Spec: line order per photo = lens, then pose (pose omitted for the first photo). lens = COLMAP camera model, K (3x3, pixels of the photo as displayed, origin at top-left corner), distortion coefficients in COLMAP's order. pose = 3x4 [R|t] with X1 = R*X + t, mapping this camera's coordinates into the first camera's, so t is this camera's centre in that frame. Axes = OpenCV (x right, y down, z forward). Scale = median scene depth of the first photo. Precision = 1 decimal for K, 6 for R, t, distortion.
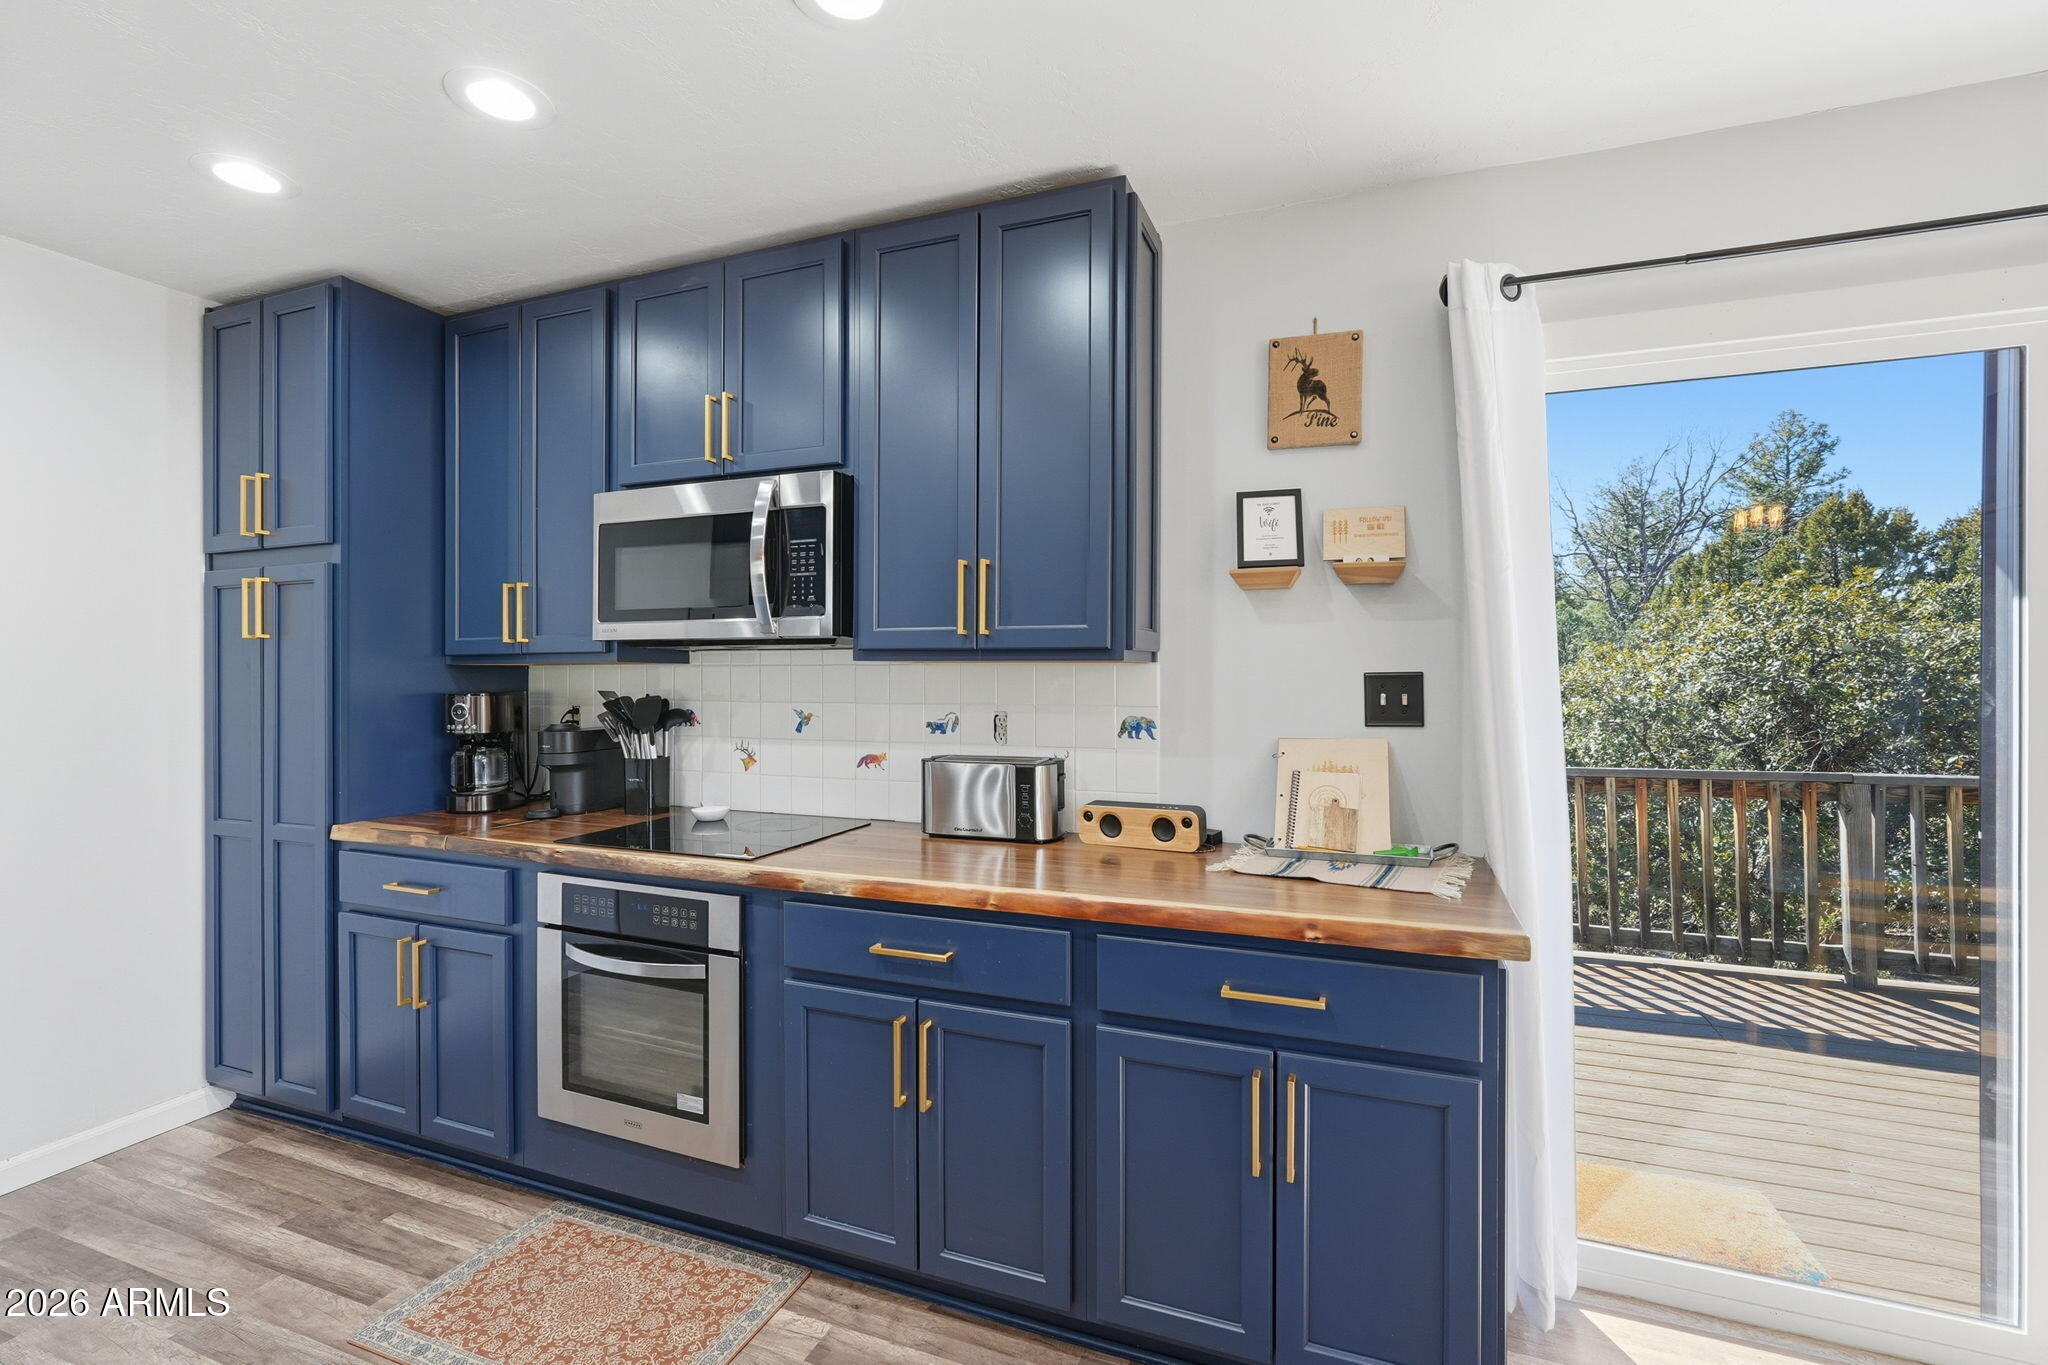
lens RADIAL K [[891.6, 0, 1021.5], [0, 891.6, 675.7], [0, 0, 1]] dist [-0.000530, 0.000421]
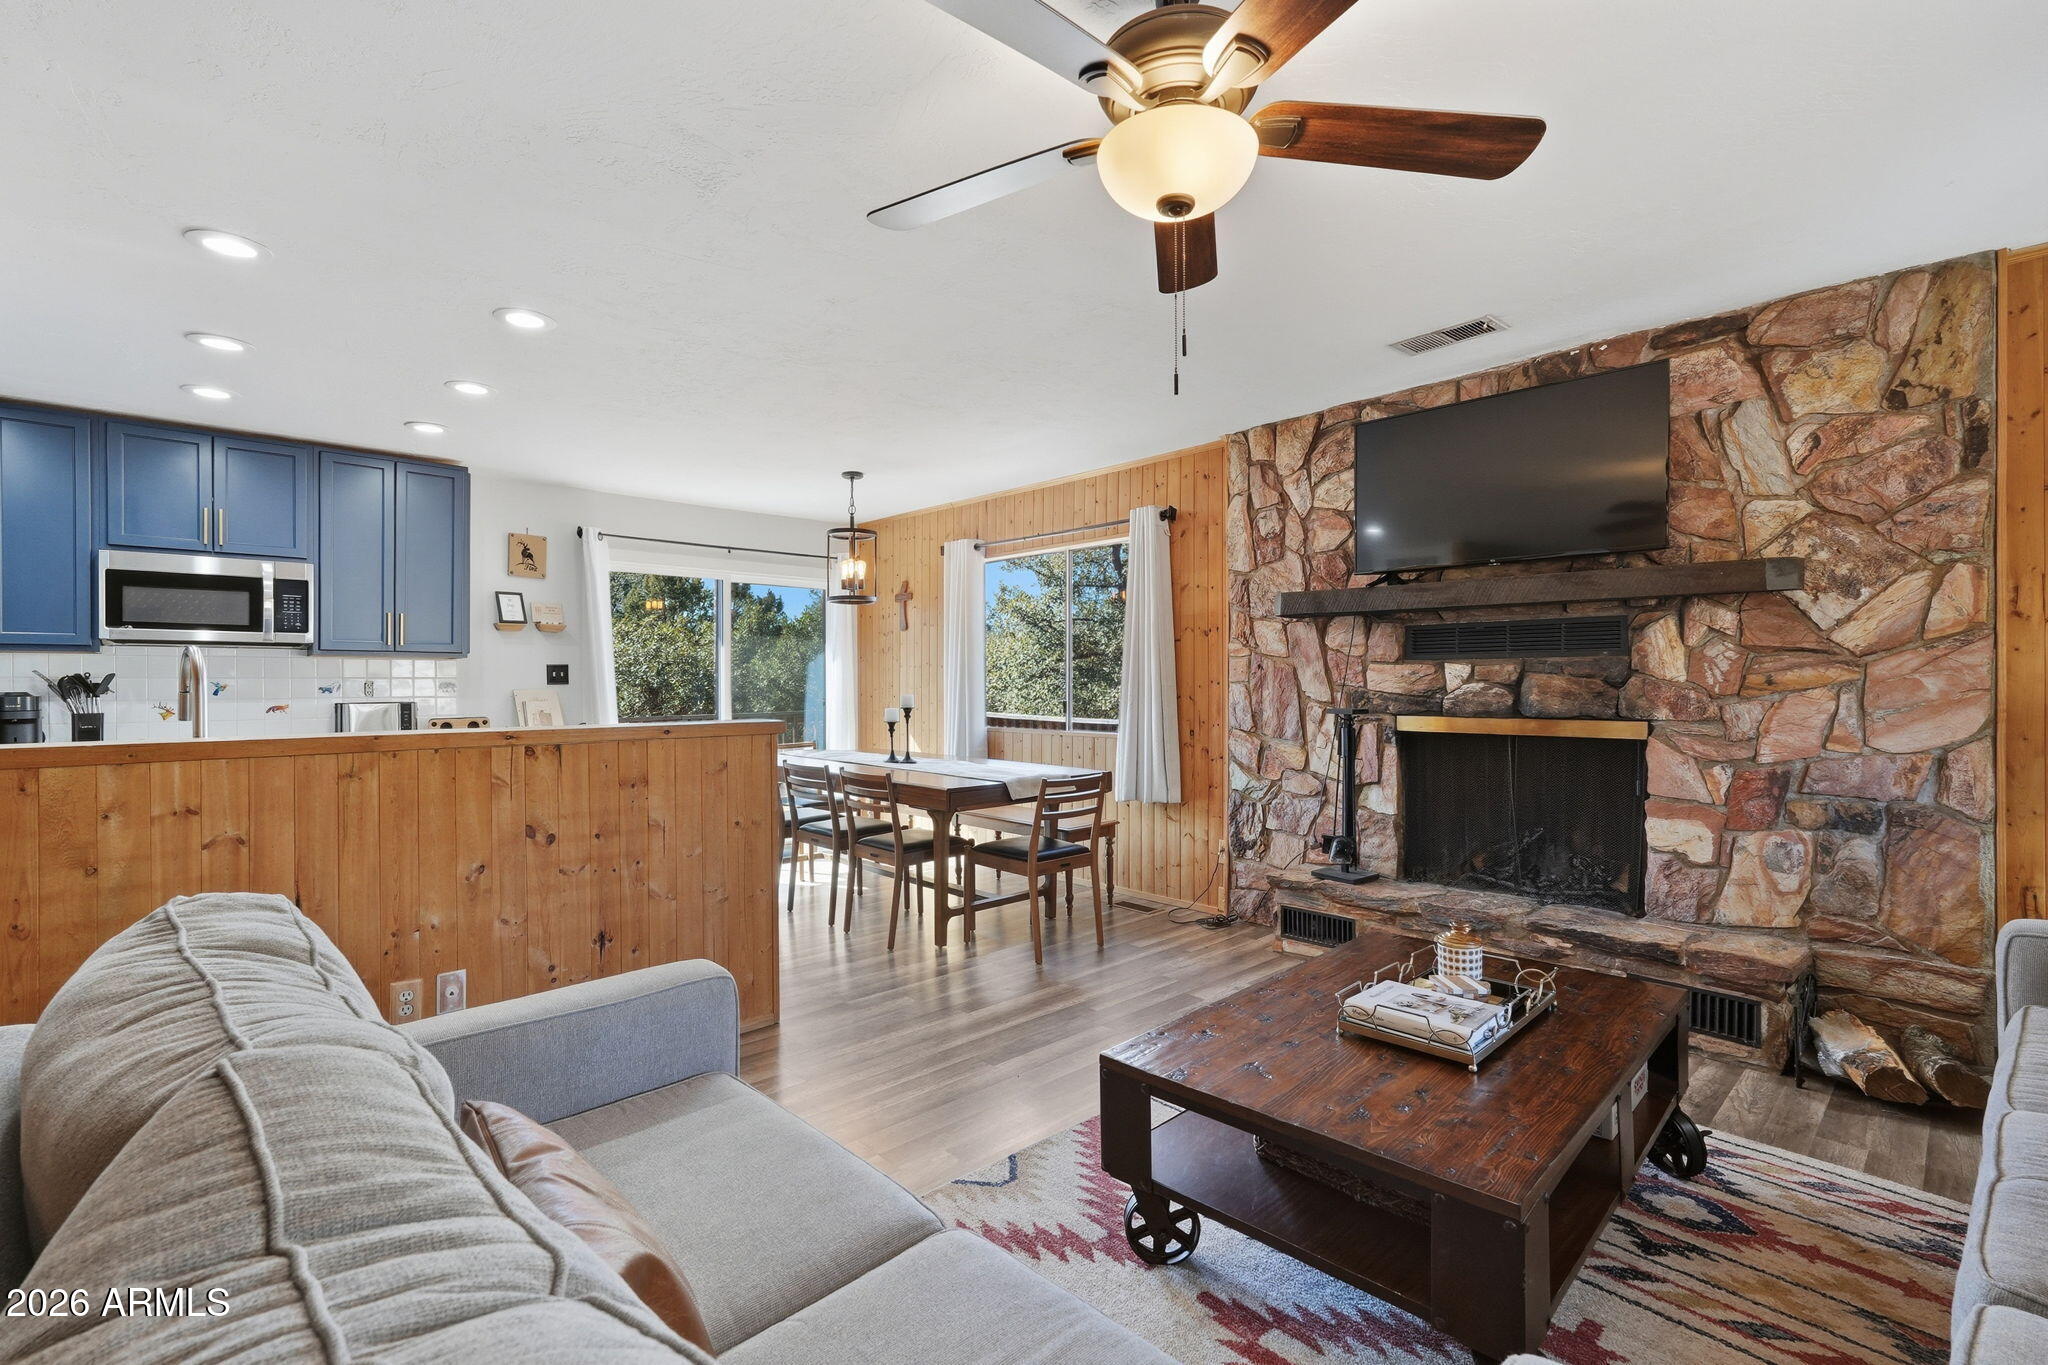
lens RADIAL K [[891.6, 0, 1021.5], [0, 891.6, 675.7], [0, 0, 1]] dist [-0.000530, 0.000421]
pose [[0.427794, 0.003976, 0.903867, -1.370154], [0.004404, 0.999969, -0.006483, 0.052007], [-0.903865, 0.006754, 0.427764, -1.378778]]
